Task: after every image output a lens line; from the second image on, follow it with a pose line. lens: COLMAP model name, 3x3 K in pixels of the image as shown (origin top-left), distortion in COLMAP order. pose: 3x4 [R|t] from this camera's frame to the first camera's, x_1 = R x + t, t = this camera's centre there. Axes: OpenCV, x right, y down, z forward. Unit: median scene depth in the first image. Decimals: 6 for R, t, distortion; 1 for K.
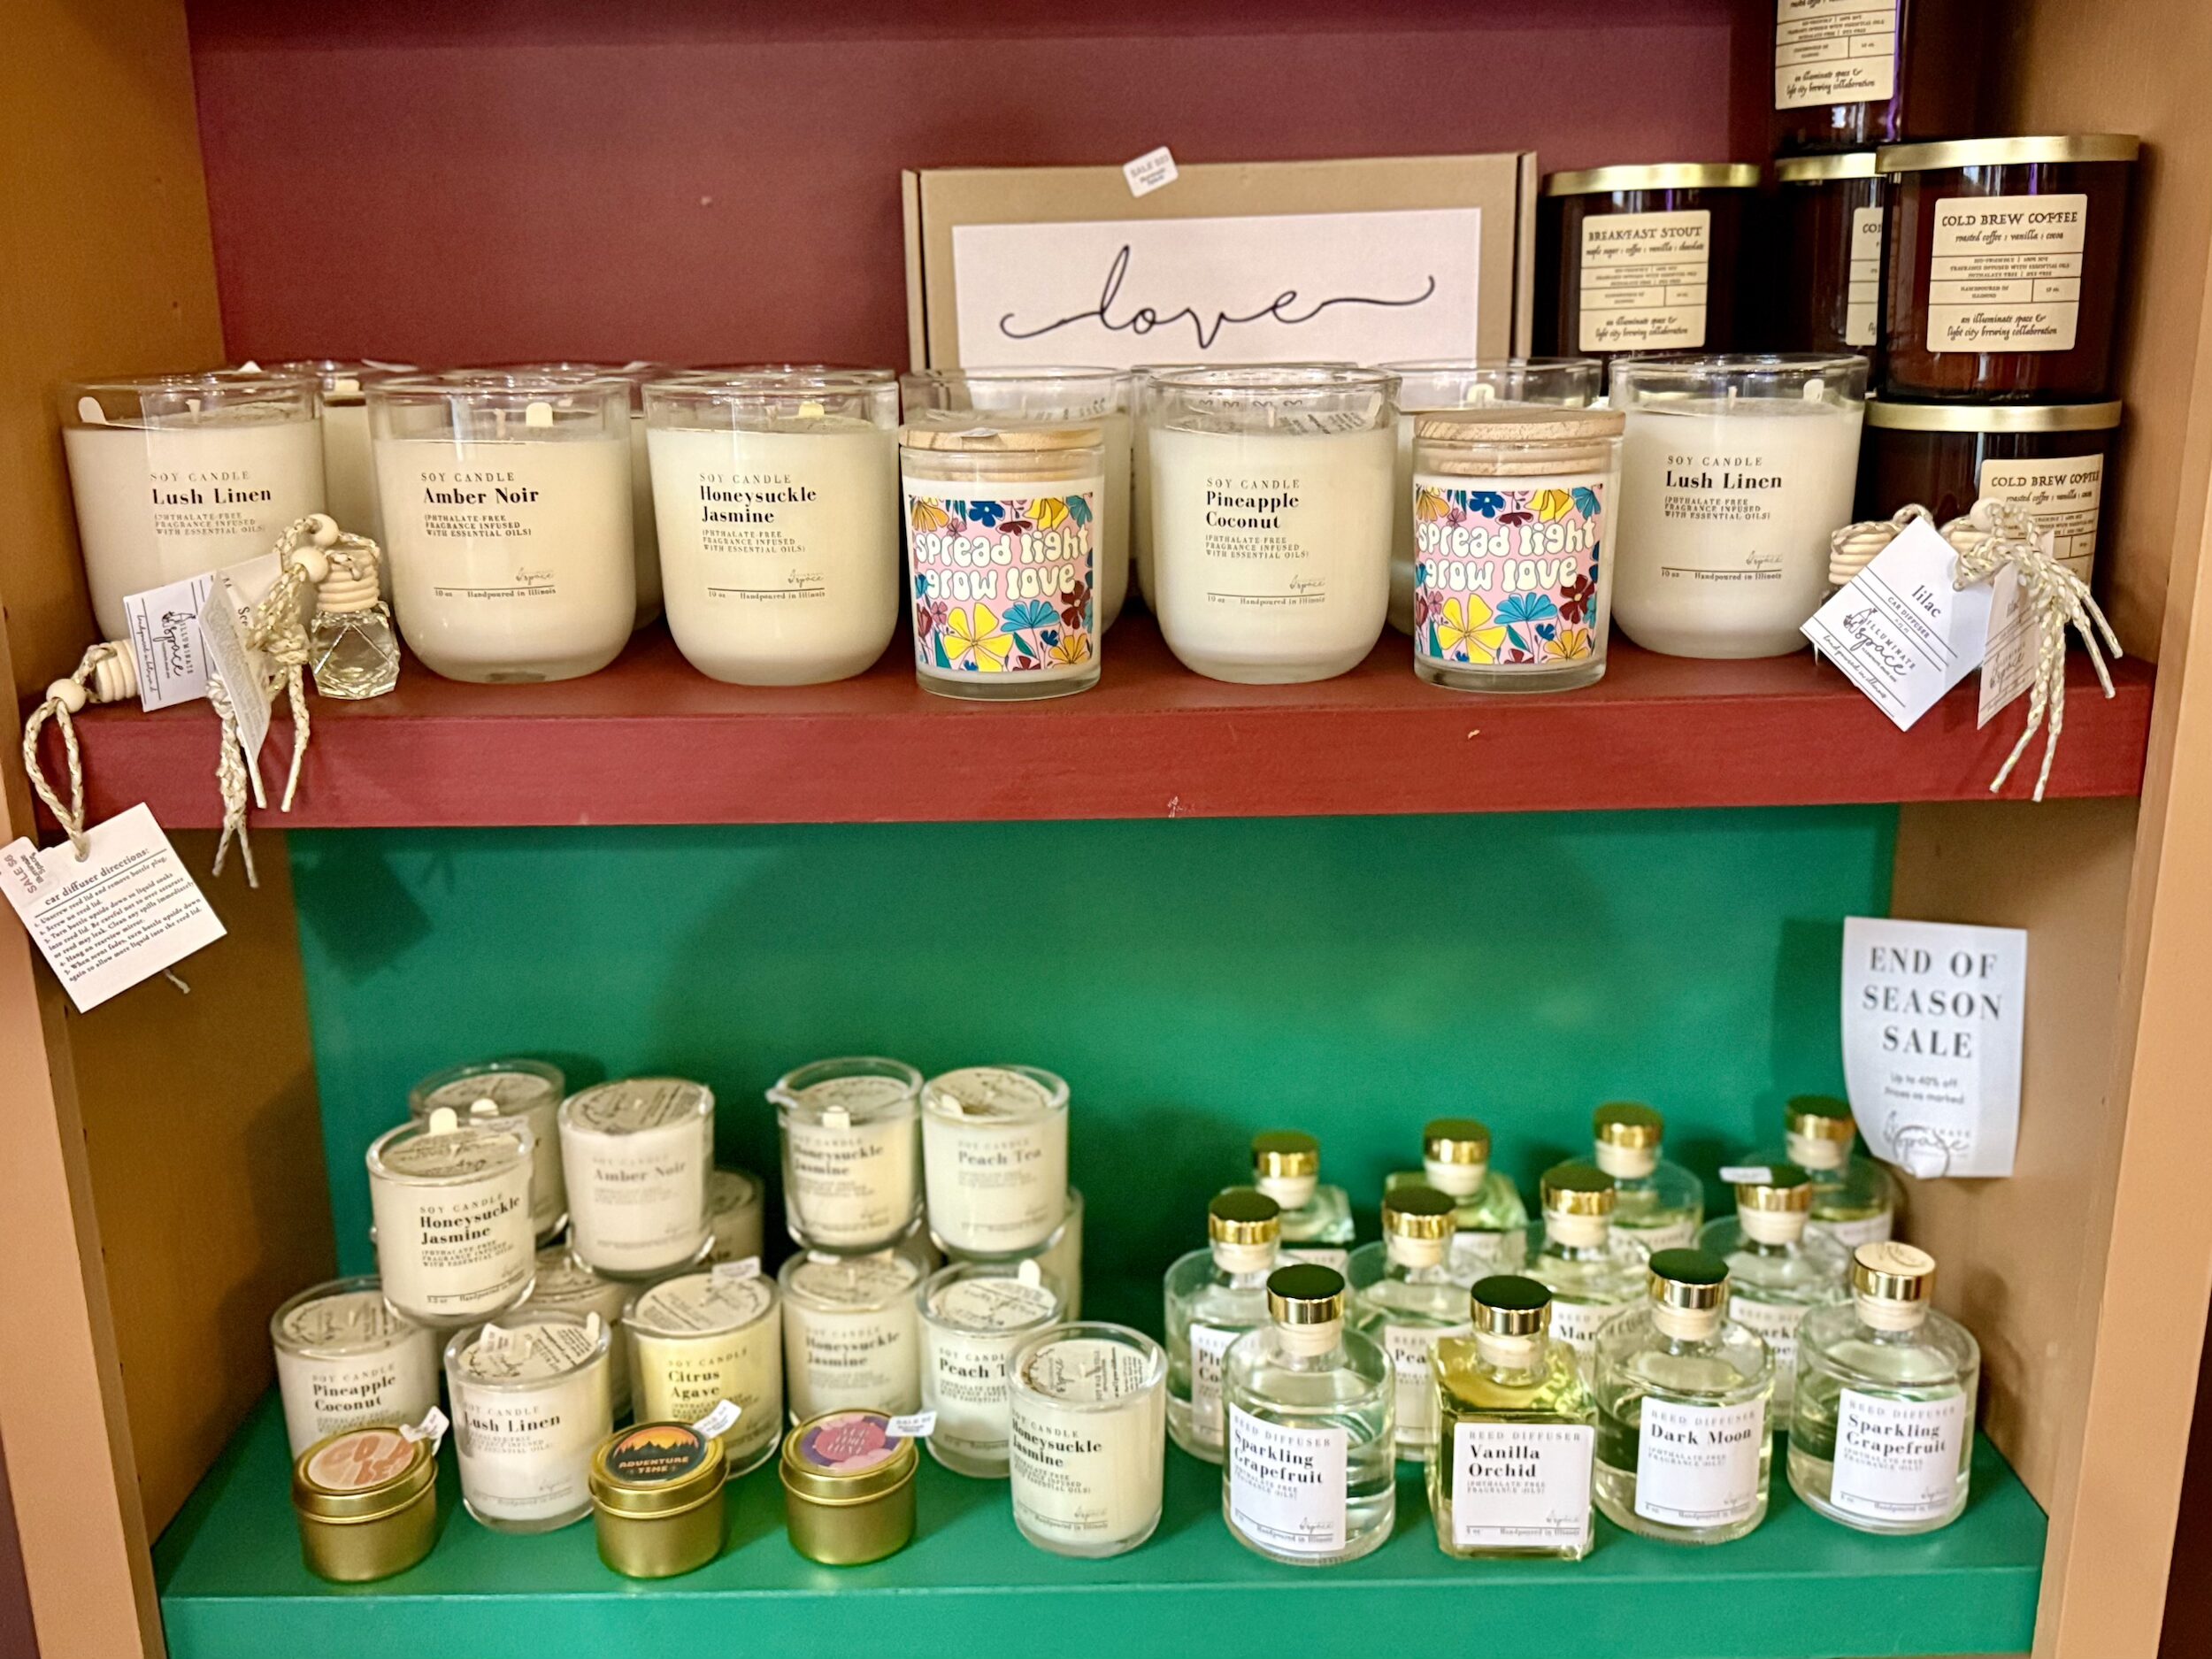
lens RADIAL K [[2098.2, 0, 1092.0], [0, 2098.2, 868.2], [0, 0, 1]] dist [0.047965, 0.000000]
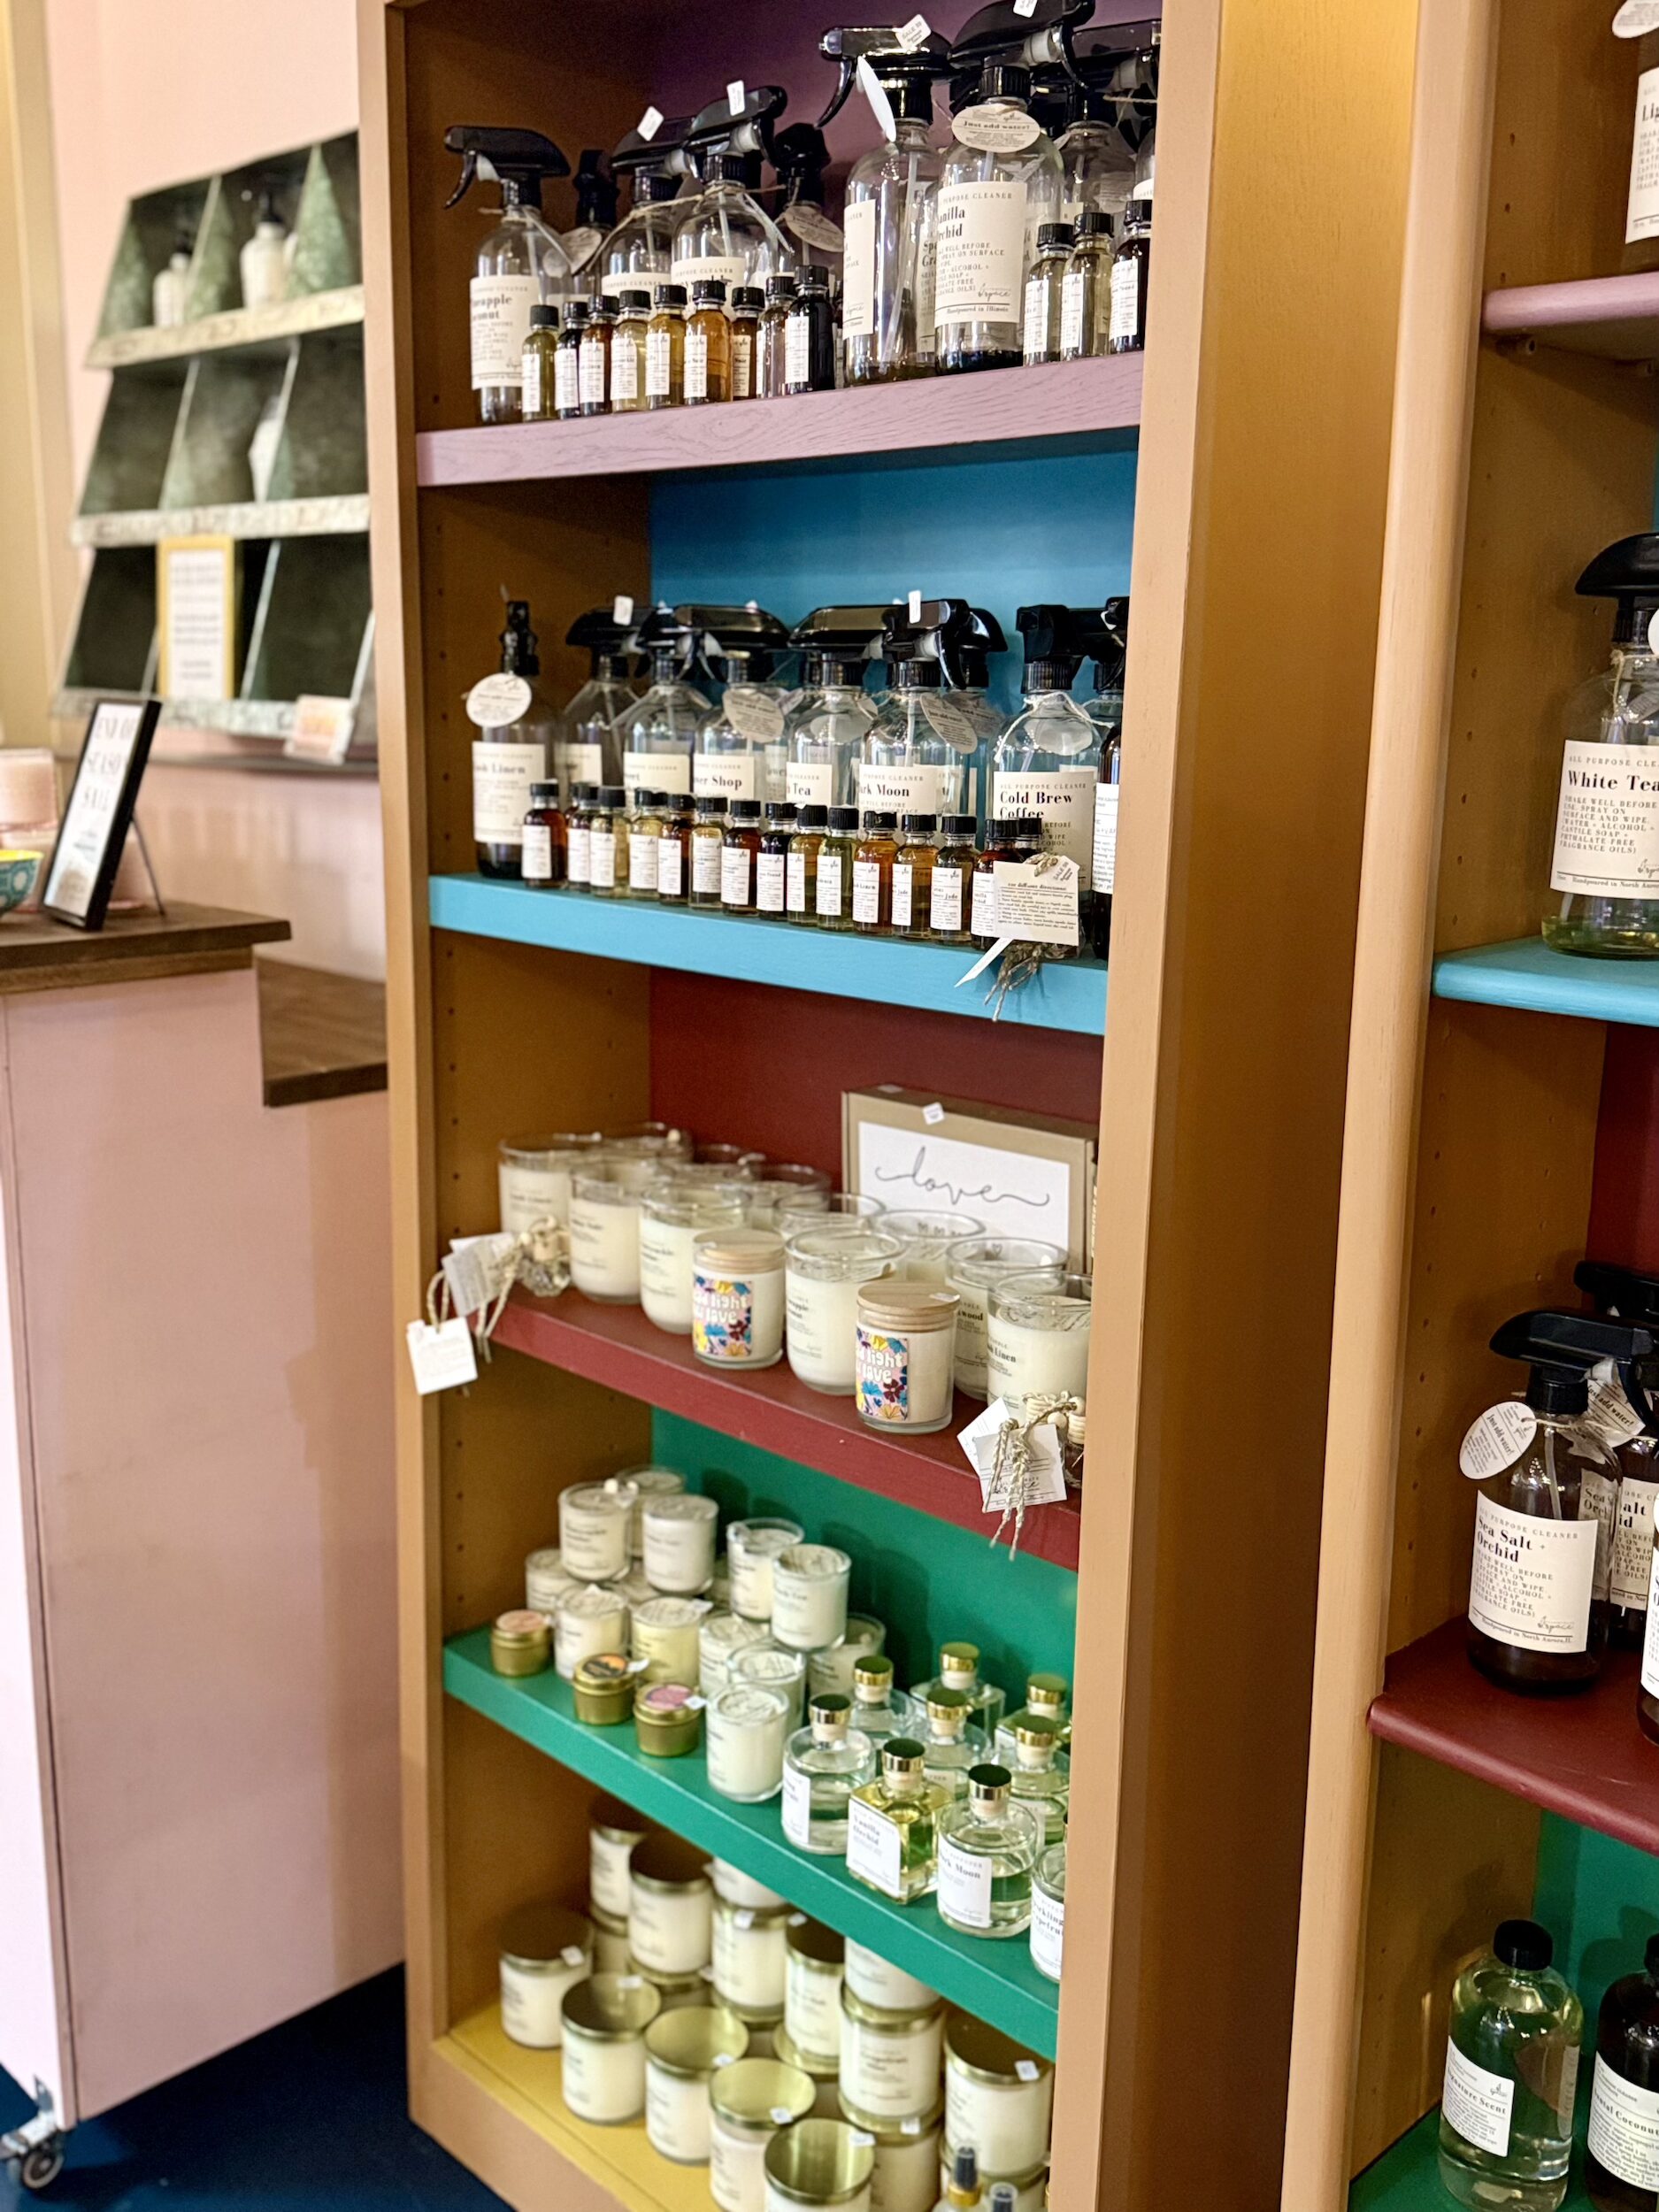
lens RADIAL K [[2098.2, 0, 817.5], [0, 2098.2, 1109.3], [0, 0, 1]] dist [0.047965, 0.000000]
pose [[0.688027, 0.171918, -0.705027, 1.301500], [-0.229509, 0.973215, 0.013340, -0.336133], [0.688436, 0.152632, 0.709055, -0.425091]]
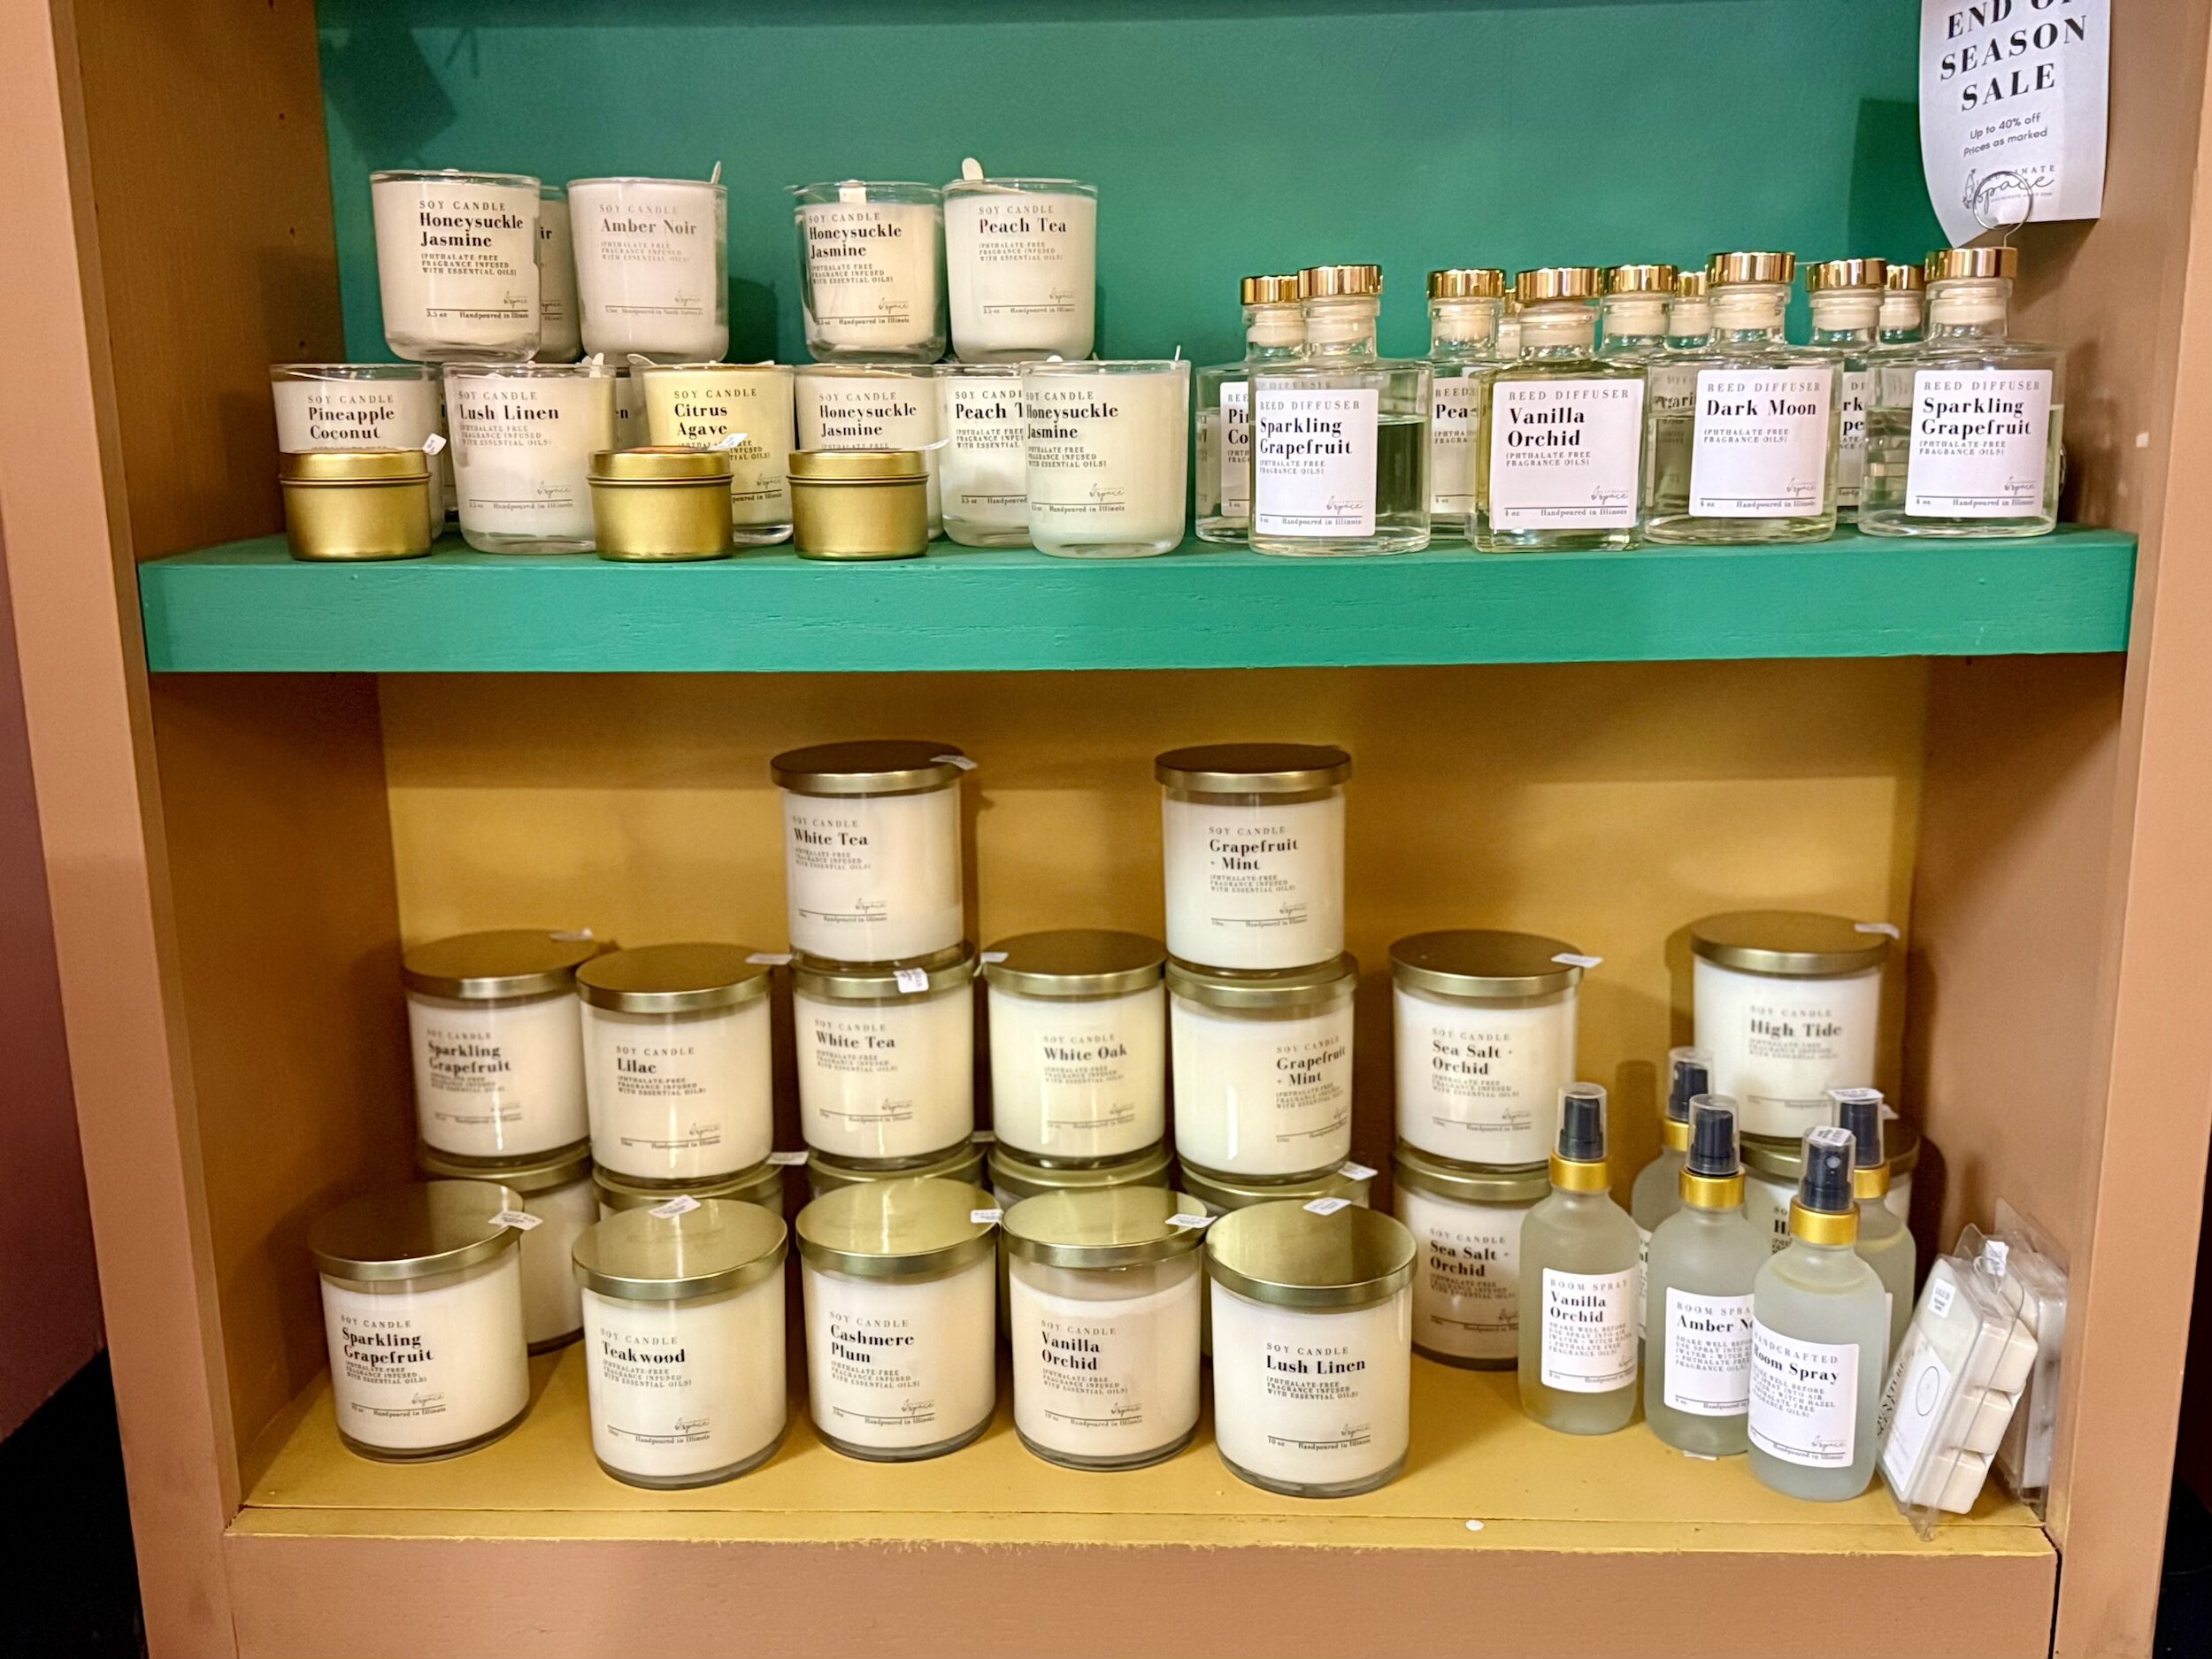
lens RADIAL K [[2098.2, 0, 1097.1], [0, 2098.2, 813.9], [0, 0, 1]] dist [0.047965, 0.000000]
pose [[0.998907, 0.006937, -0.046227, 0.037974], [-0.010528, 0.996906, -0.077897, 0.500355], [0.045544, 0.078299, 0.995889, 0.067057]]
